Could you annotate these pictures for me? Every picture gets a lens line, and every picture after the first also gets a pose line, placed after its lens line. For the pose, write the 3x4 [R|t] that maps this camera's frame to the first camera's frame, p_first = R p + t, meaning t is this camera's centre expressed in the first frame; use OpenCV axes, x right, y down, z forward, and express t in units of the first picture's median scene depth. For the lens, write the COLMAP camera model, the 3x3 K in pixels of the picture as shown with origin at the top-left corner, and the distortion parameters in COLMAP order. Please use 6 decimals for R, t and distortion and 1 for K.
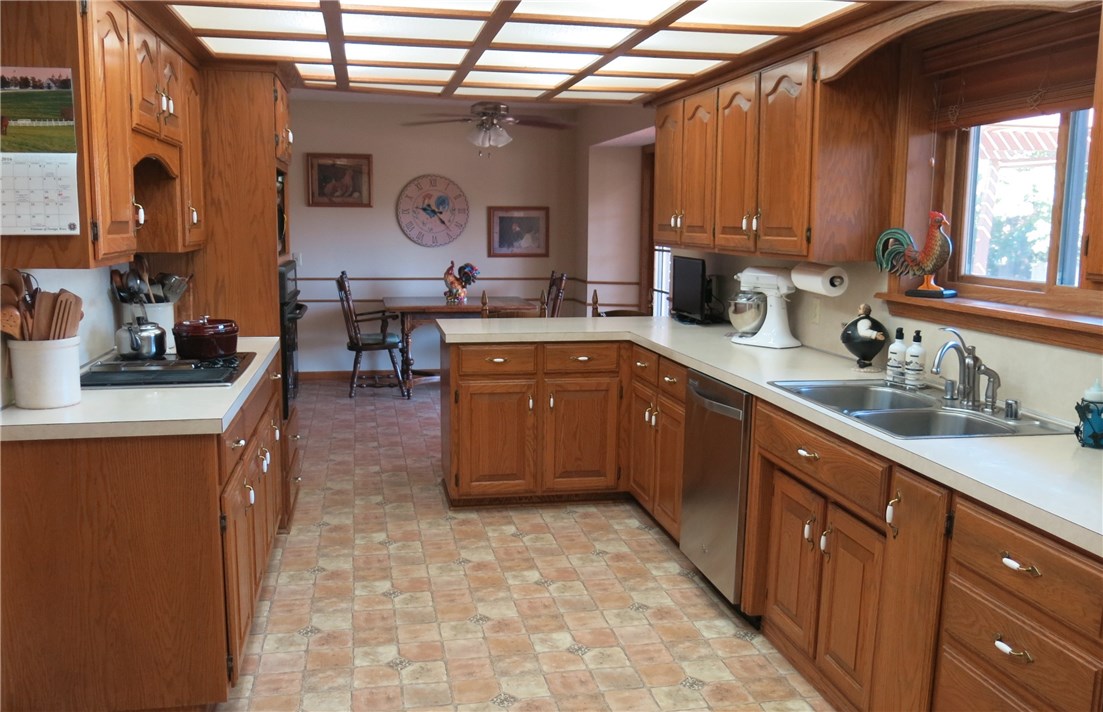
lens RADIAL K [[916.3, 0, 509.1], [0, 916.3, 381.9], [0, 0, 1]] dist [-0.037604, -0.006019]
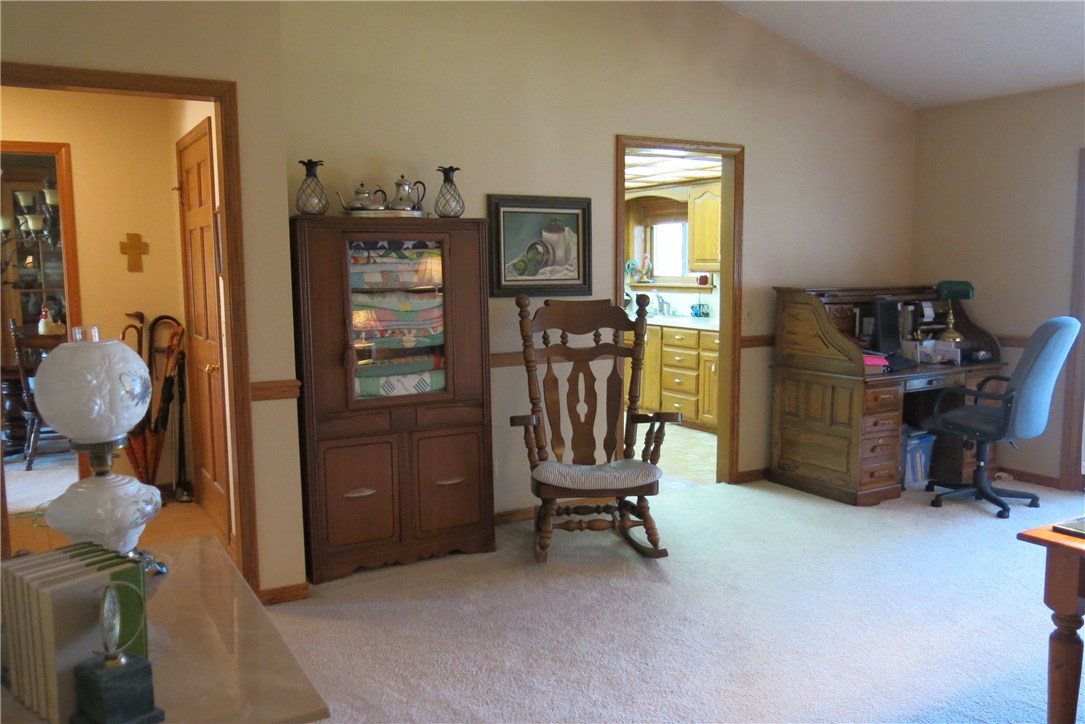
lens RADIAL K [[906.7, 0, 542.6], [0, 906.7, 370.1], [0, 0, 1]] dist [-0.025278, 0.013039]
pose [[0.932525, -0.056939, 0.356589, -0.703952], [0.076034, 0.996312, -0.039752, 0.216658], [-0.353011, 0.064182, 0.933415, -1.236492]]
